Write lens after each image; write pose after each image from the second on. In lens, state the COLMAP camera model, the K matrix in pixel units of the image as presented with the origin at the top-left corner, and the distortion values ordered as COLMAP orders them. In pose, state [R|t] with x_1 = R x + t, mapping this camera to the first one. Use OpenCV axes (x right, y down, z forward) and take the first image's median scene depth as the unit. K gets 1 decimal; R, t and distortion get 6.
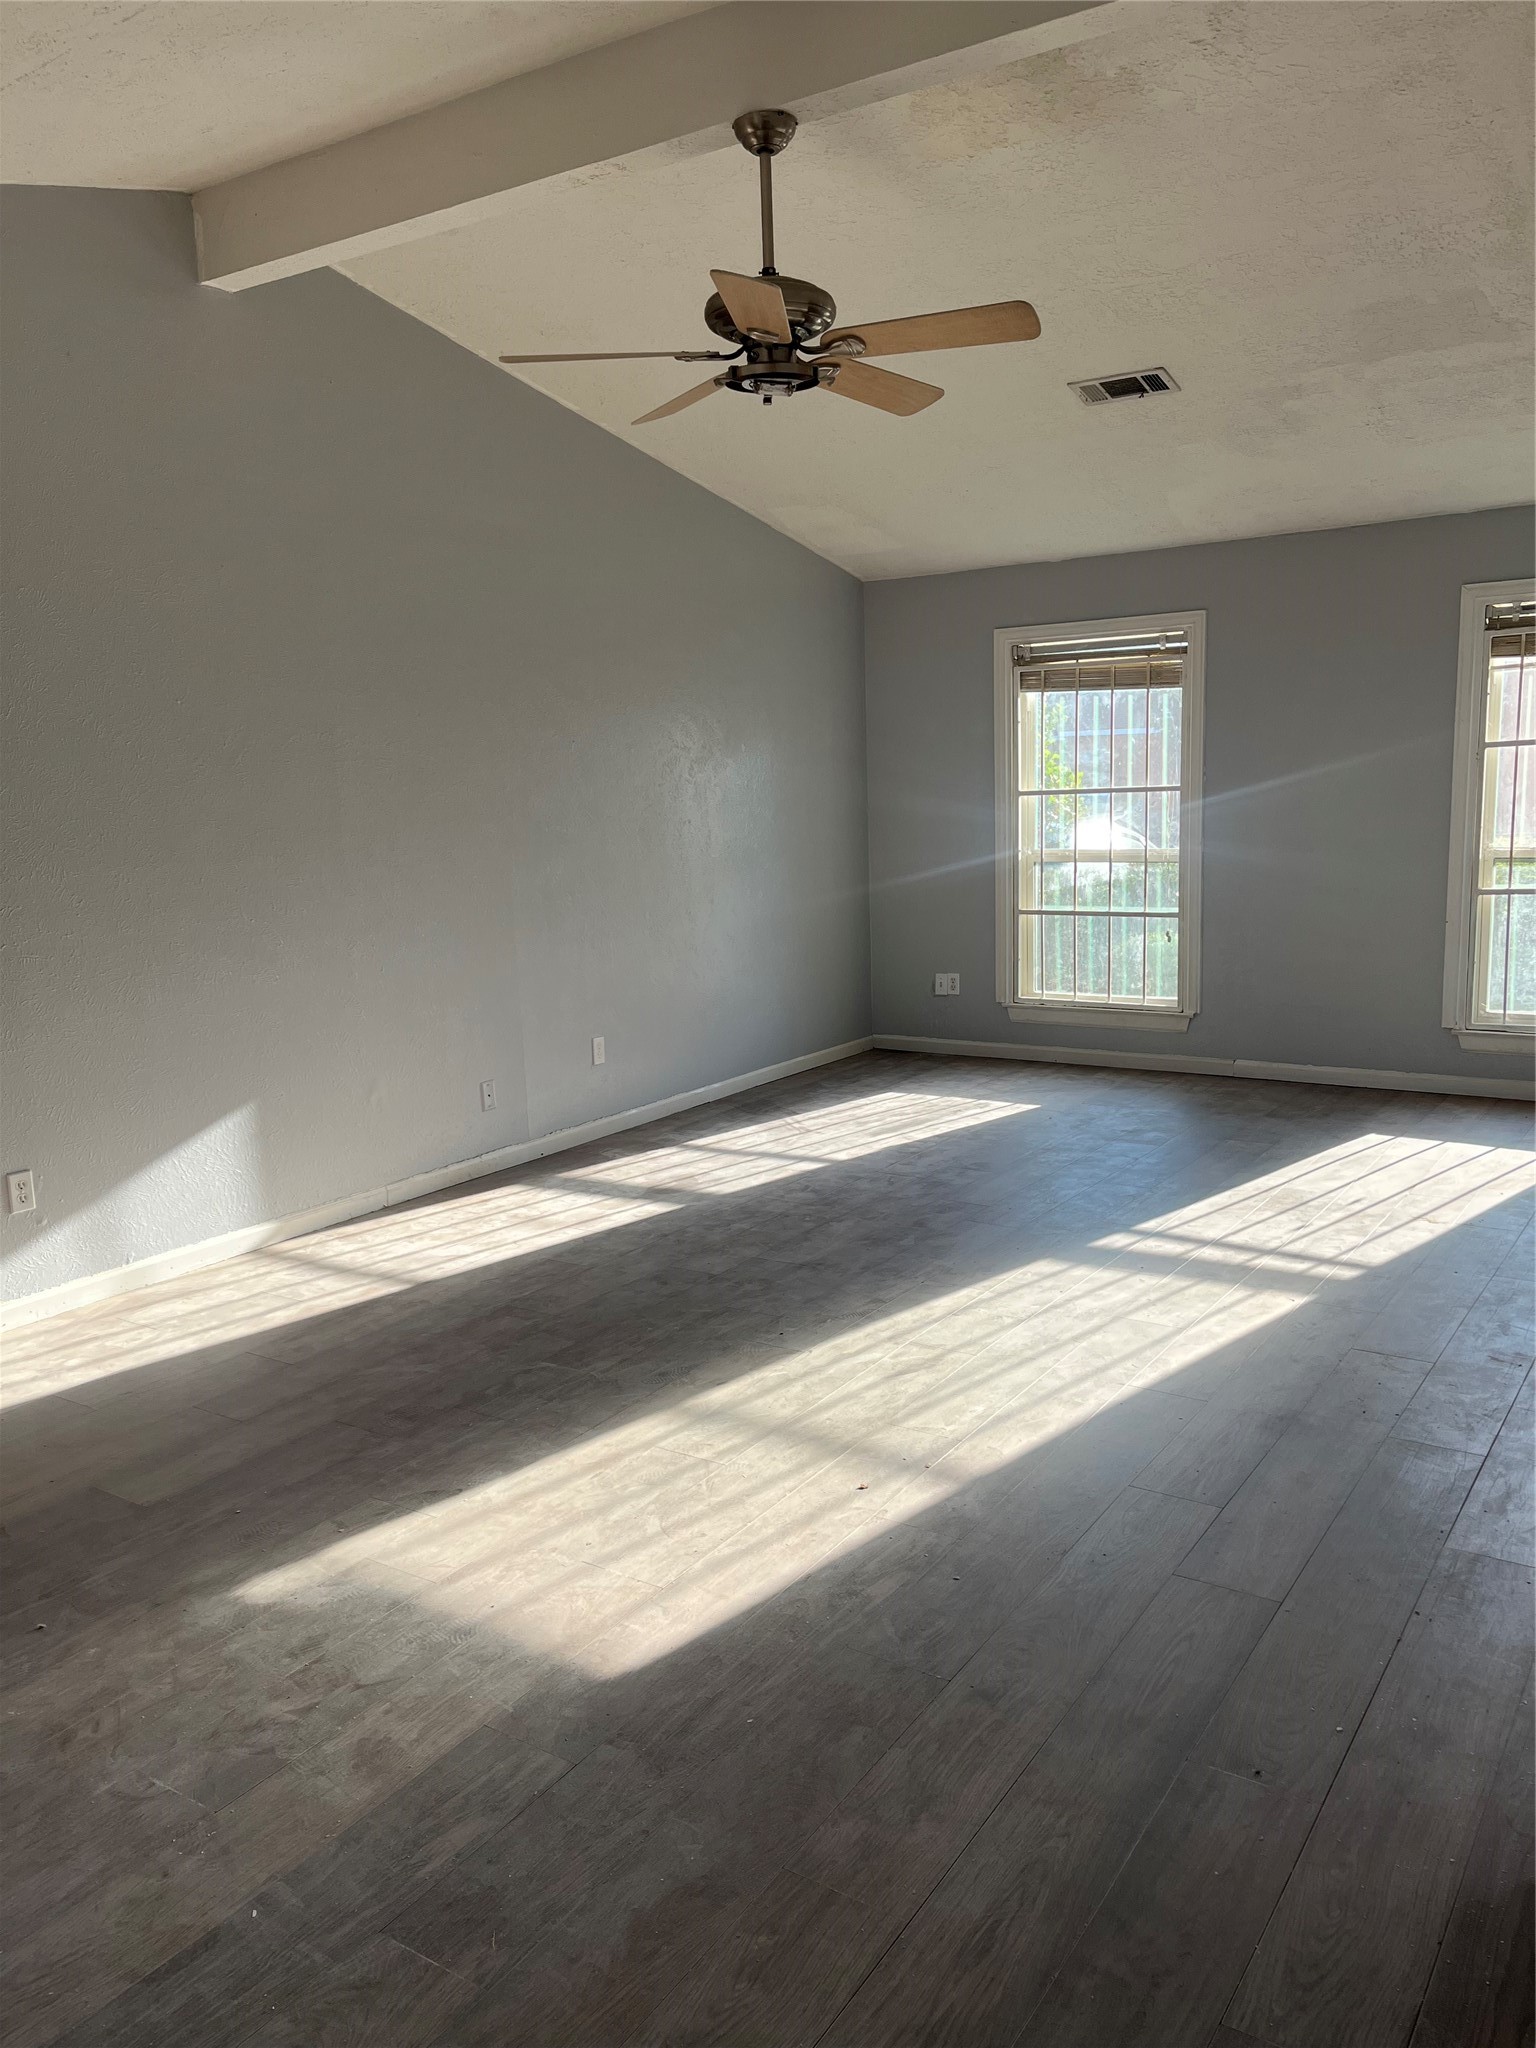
lens RADIAL K [[1551.8, 0, 770.5], [0, 1551.8, 1025.0], [0, 0, 1]] dist [0.034016, -0.001332]
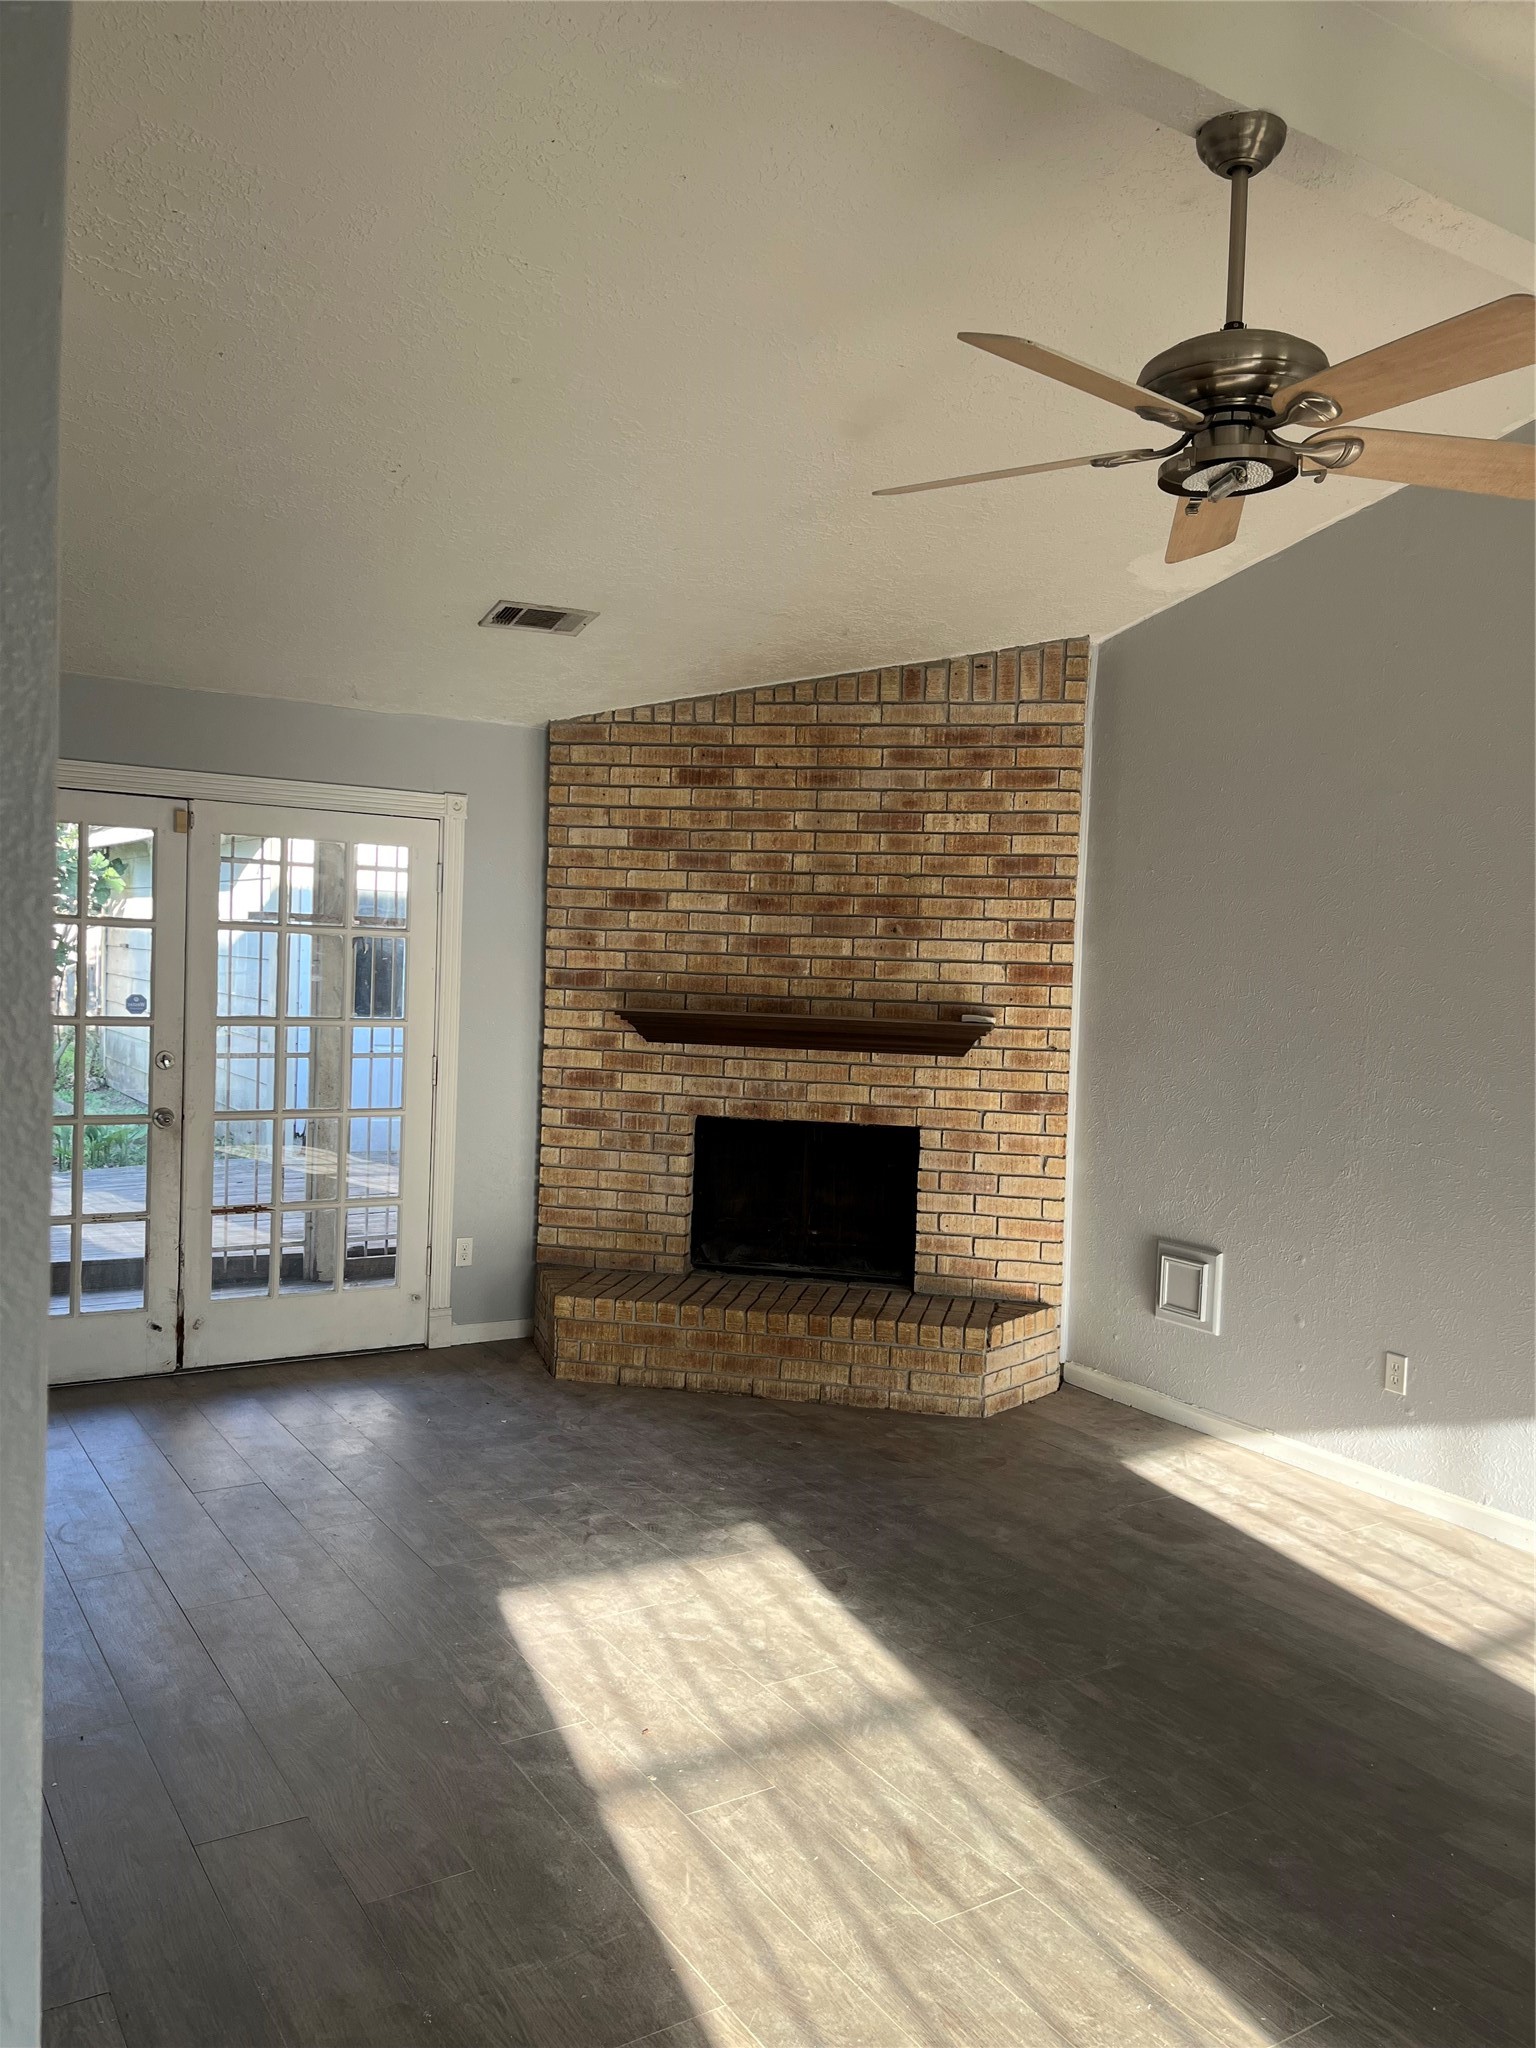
lens RADIAL K [[1551.8, 0, 770.2], [0, 1551.8, 1023.4], [0, 0, 1]] dist [0.034016, -0.001332]
pose [[-0.403311, 0.064788, -0.912767, 0.741380], [-0.158314, 0.977508, 0.139336, -0.237582], [0.901264, 0.200699, -0.383983, 1.127927]]
